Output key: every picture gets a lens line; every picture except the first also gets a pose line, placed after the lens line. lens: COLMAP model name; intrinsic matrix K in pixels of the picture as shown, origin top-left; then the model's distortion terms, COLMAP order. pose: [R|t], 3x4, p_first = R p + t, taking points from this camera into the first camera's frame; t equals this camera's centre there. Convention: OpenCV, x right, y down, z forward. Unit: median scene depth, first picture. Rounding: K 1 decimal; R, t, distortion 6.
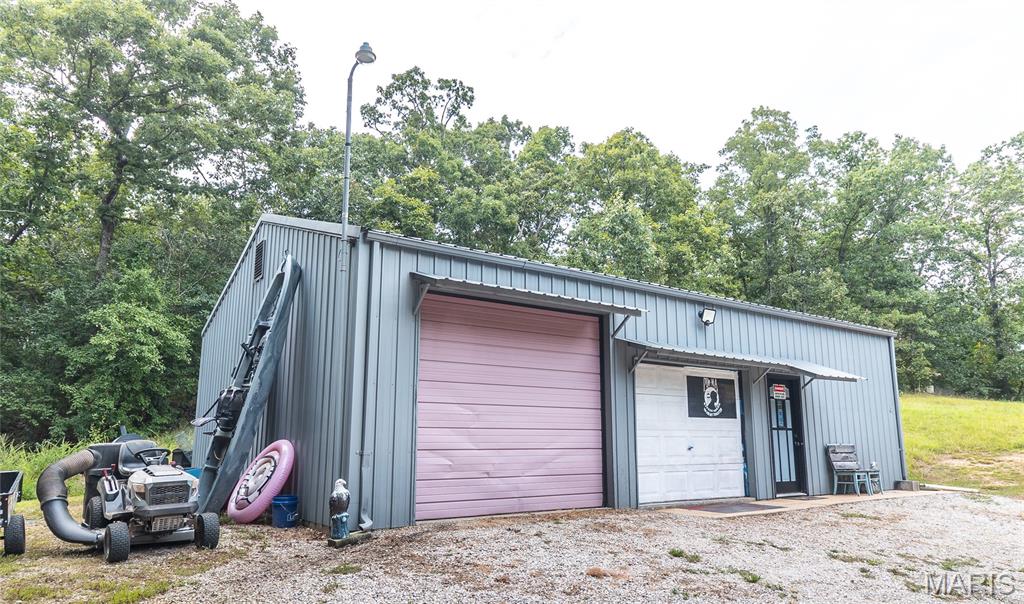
lens RADIAL K [[671.7, 0, 511.8], [0, 671.7, 304.8], [0, 0, 1]] dist [0.002350, 0.001414]
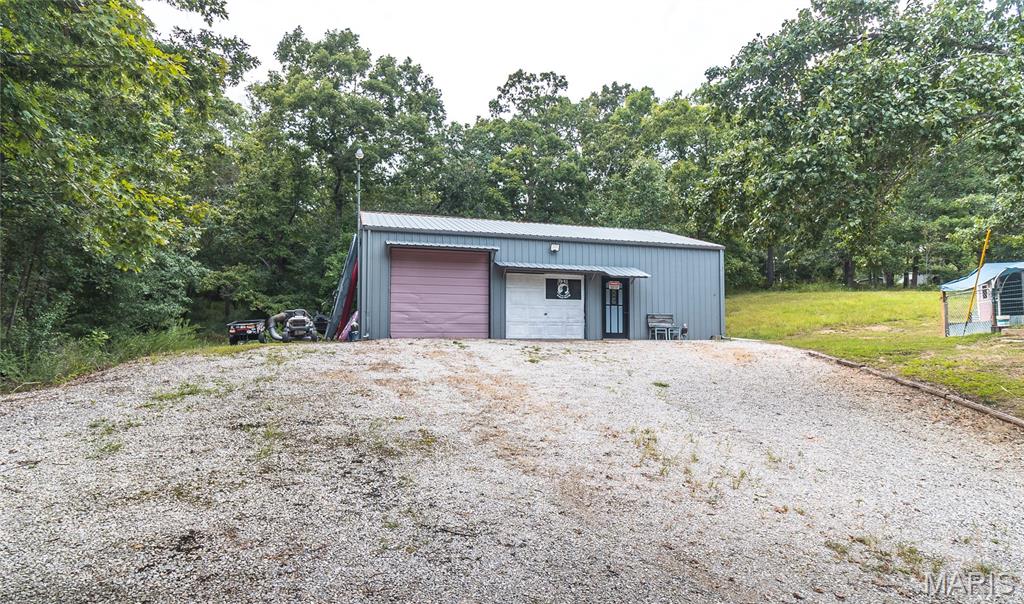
lens RADIAL K [[593.0, 0, 511.3], [0, 593.0, 302.1], [0, 0, 1]] dist [0.003869, 0.002410]
pose [[0.939331, -0.029035, -0.341780, 0.680192], [0.069866, 0.991718, 0.107766, -0.019130], [0.335821, -0.125107, 0.933581, -0.607949]]
